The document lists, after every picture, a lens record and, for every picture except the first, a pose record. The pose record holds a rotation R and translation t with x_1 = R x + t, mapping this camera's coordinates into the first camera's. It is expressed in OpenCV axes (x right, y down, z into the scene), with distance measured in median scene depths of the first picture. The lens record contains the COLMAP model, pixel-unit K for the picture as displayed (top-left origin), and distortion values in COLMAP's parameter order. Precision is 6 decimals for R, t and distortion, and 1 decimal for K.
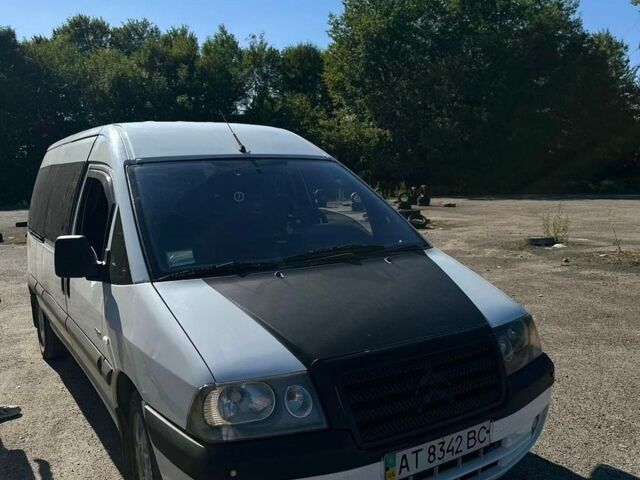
lens RADIAL K [[628.4, 0, 320.0], [0, 628.4, 240.0], [0, 0, 1]] dist [0.010816, 0.004432]
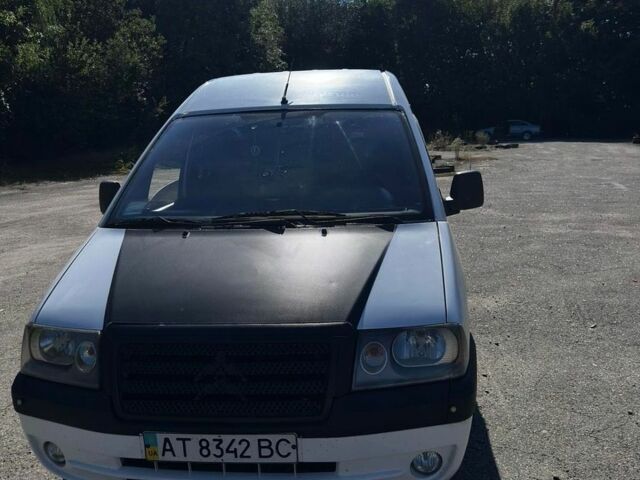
lens RADIAL K [[628.4, 0, 320.0], [0, 628.4, 240.0], [0, 0, 1]] dist [0.010816, 0.004432]
pose [[0.779977, 0.118295, -0.614525, 0.816568], [-0.054911, 0.991121, 0.121094, -0.077732], [0.623394, -0.060706, 0.779548, 0.400608]]
